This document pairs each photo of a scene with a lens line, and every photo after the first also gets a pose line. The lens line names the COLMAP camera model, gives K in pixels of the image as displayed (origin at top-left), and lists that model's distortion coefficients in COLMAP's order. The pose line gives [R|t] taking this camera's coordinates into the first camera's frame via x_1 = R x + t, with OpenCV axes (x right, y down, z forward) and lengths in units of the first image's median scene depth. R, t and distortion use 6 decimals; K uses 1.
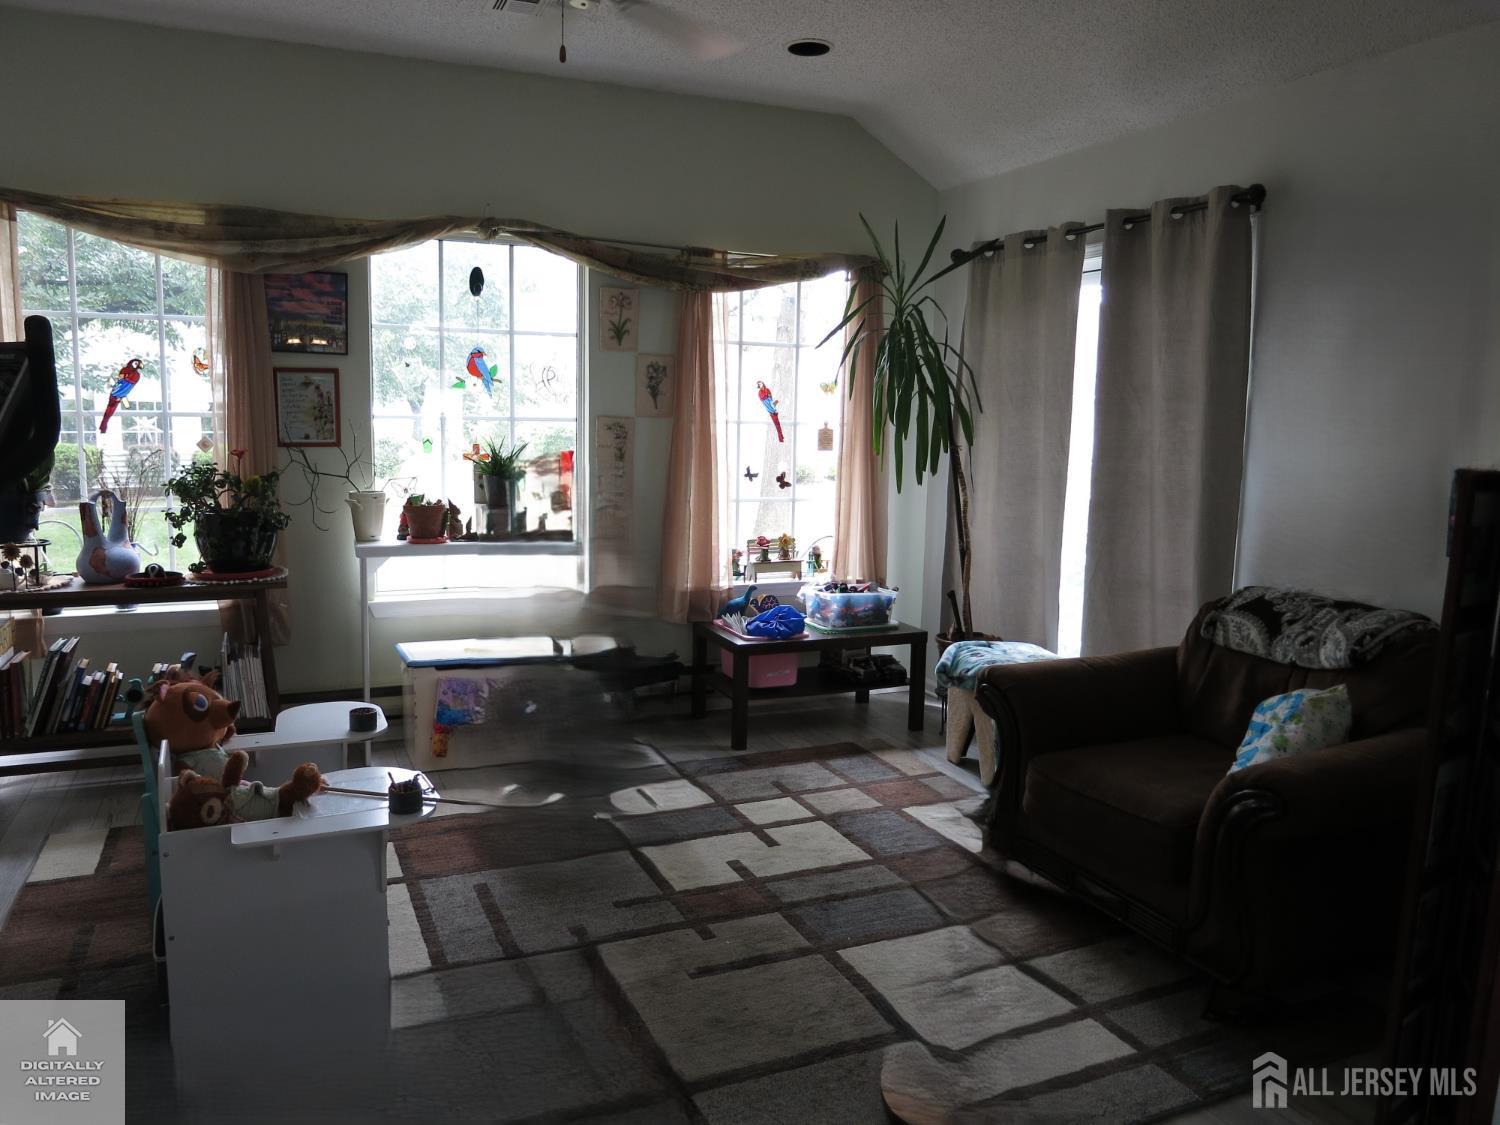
lens RADIAL K [[1096.5, 0, 755.1], [0, 1096.5, 565.3], [0, 0, 1]] dist [-0.053819, 0.024308]
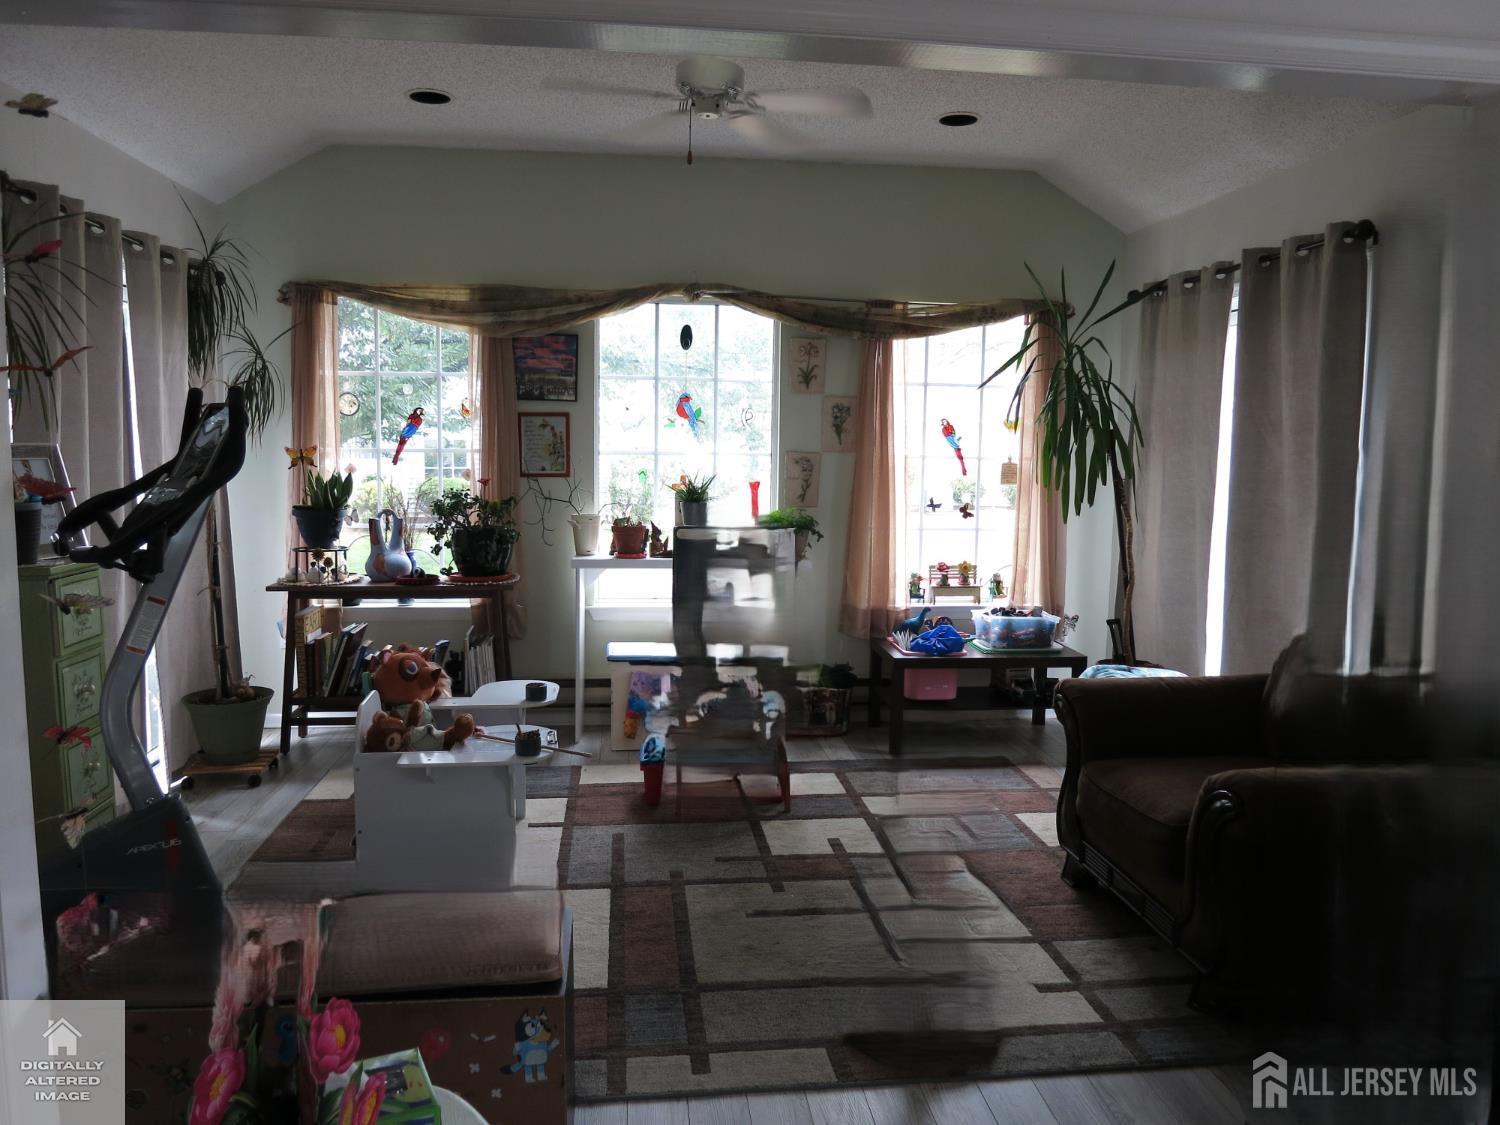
lens RADIAL K [[1096.5, 0, 755.1], [0, 1096.5, 565.3], [0, 0, 1]] dist [-0.053819, 0.024308]
pose [[0.954605, 0.025786, -0.296755, 0.183202], [-0.035619, 0.998979, -0.027776, 0.015685], [0.295736, 0.037086, 0.954549, -0.098582]]
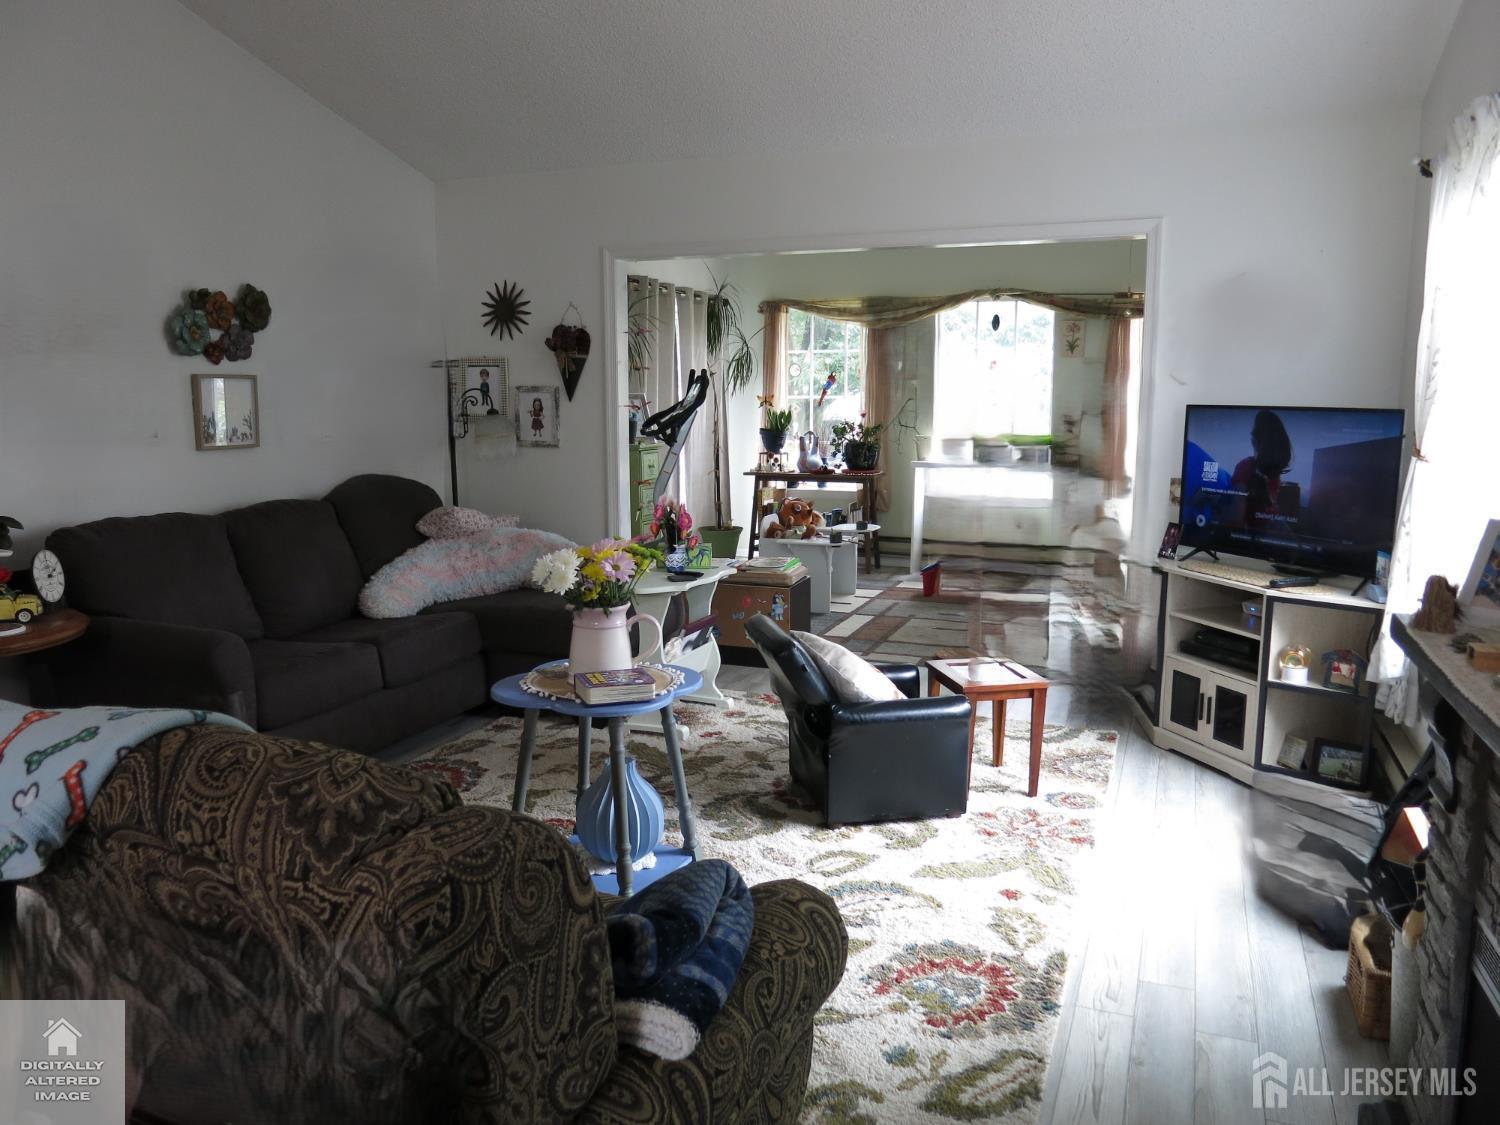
lens RADIAL K [[1096.5, 0, 755.1], [0, 1096.5, 565.3], [0, 0, 1]] dist [-0.053819, 0.024308]
pose [[0.707235, 0.087754, -0.701511, 0.835732], [-0.082193, 0.995744, 0.041697, 0.108896], [0.702184, 0.028169, 0.711438, -0.614534]]
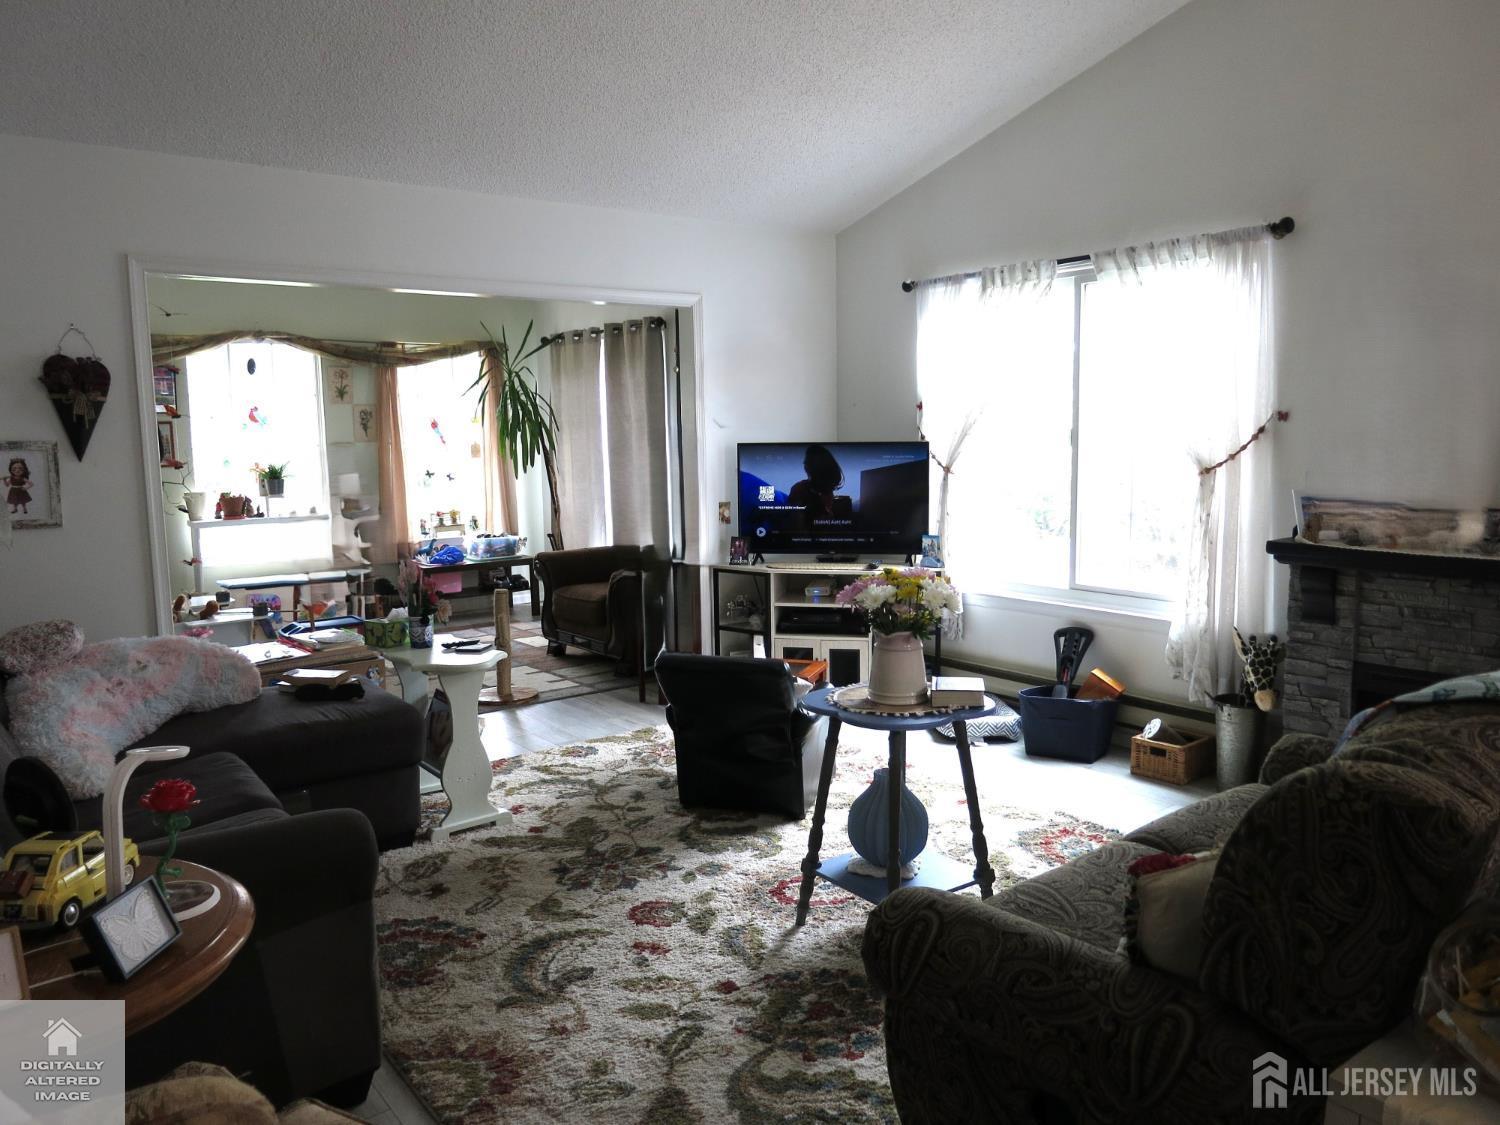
lens RADIAL K [[1096.5, 0, 755.1], [0, 1096.5, 565.3], [0, 0, 1]] dist [-0.053819, 0.024308]
pose [[0.969444, -0.067409, 0.235870, 0.092080], [0.070736, 0.997479, -0.005663, 0.122103], [-0.234894, 0.022174, 0.971768, -0.879339]]
